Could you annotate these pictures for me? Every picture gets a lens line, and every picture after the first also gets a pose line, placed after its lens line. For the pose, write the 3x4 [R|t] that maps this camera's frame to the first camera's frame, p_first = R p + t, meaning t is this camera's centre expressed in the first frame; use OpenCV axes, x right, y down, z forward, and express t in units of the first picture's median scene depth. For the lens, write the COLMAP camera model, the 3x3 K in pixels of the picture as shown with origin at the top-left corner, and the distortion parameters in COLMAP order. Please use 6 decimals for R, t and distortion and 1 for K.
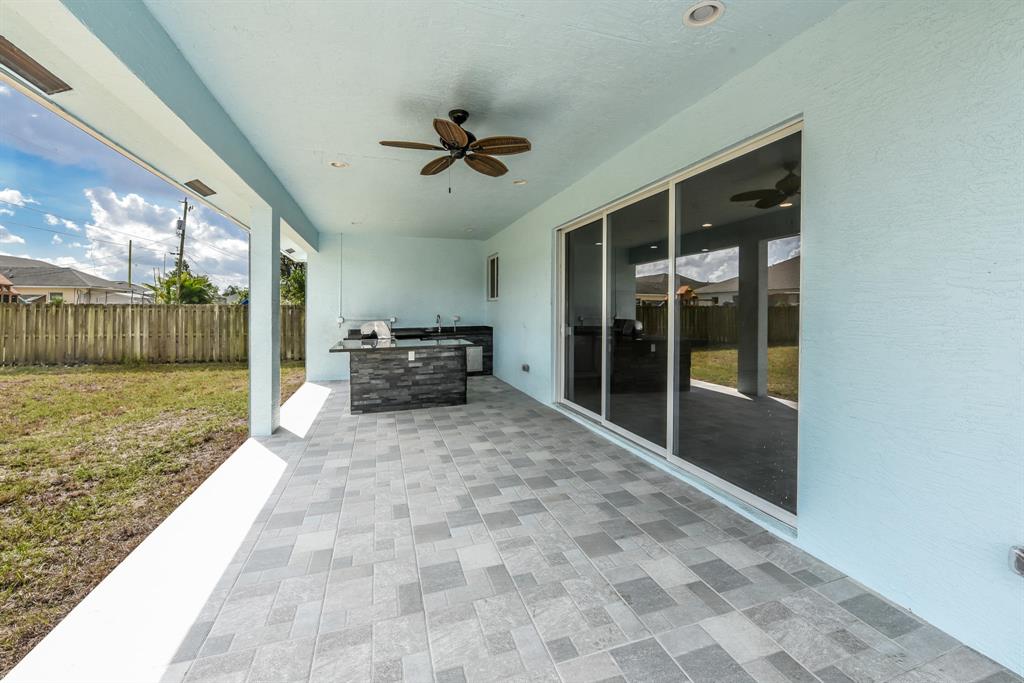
lens RADIAL K [[417.5, 0, 509.9], [0, 417.5, 307.3], [0, 0, 1]] dist [0.170967, -0.000018]
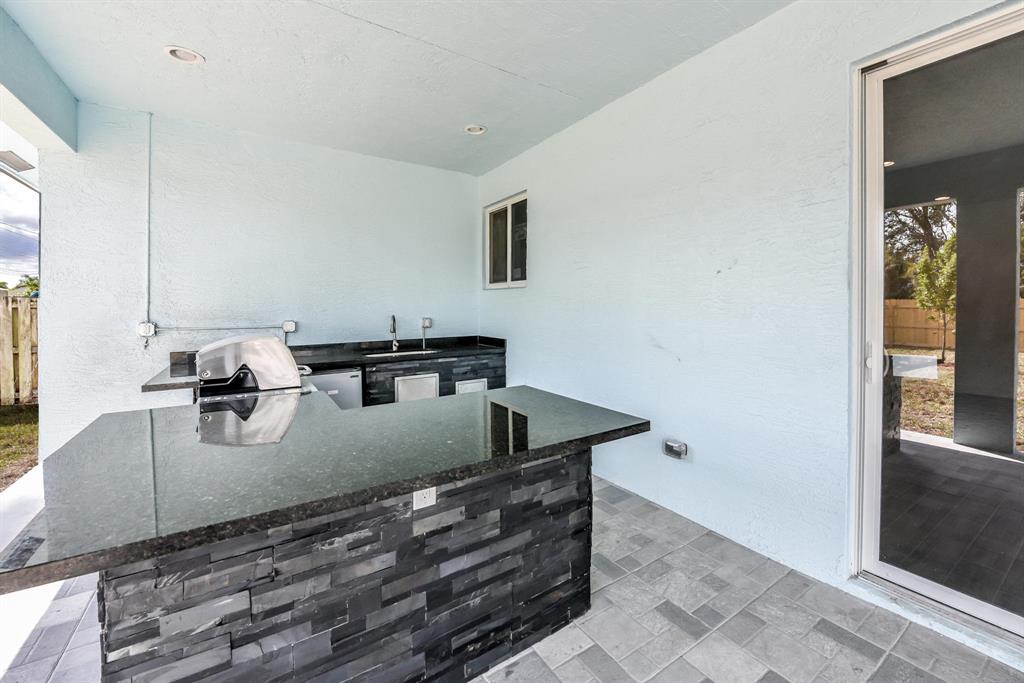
lens RADIAL K [[414.5, 0, 529.0], [0, 414.5, 313.1], [0, 0, 1]] dist [0.008826, -0.000018]
pose [[0.956898, -0.000169, 0.290423, -0.201992], [-0.004887, 0.999849, 0.016684, 0.008479], [-0.290382, -0.017384, 0.956753, 0.624550]]
